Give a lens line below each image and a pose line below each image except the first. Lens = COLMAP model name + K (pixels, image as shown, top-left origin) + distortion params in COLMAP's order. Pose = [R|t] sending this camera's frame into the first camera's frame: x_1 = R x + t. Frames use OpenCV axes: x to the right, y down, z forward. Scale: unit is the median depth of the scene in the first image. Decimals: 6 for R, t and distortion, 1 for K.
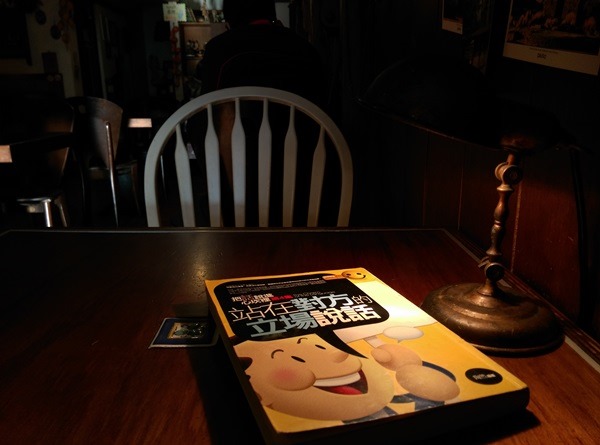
lens RADIAL K [[498.6, 0, 299.4], [0, 498.6, 206.6], [0, 0, 1]] dist [0.189296, -0.278536]
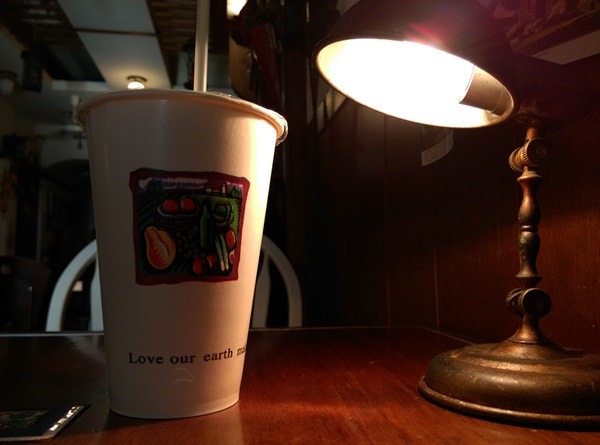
lens RADIAL K [[498.6, 0, 299.4], [0, 498.6, 206.6], [0, 0, 1]] dist [0.189296, -0.278536]
pose [[0.993903, 0.002387, 0.110233, 0.011139], [0.033406, 0.946253, -0.321698, 0.196517], [-0.105076, 0.323419, 0.940404, 0.347516]]
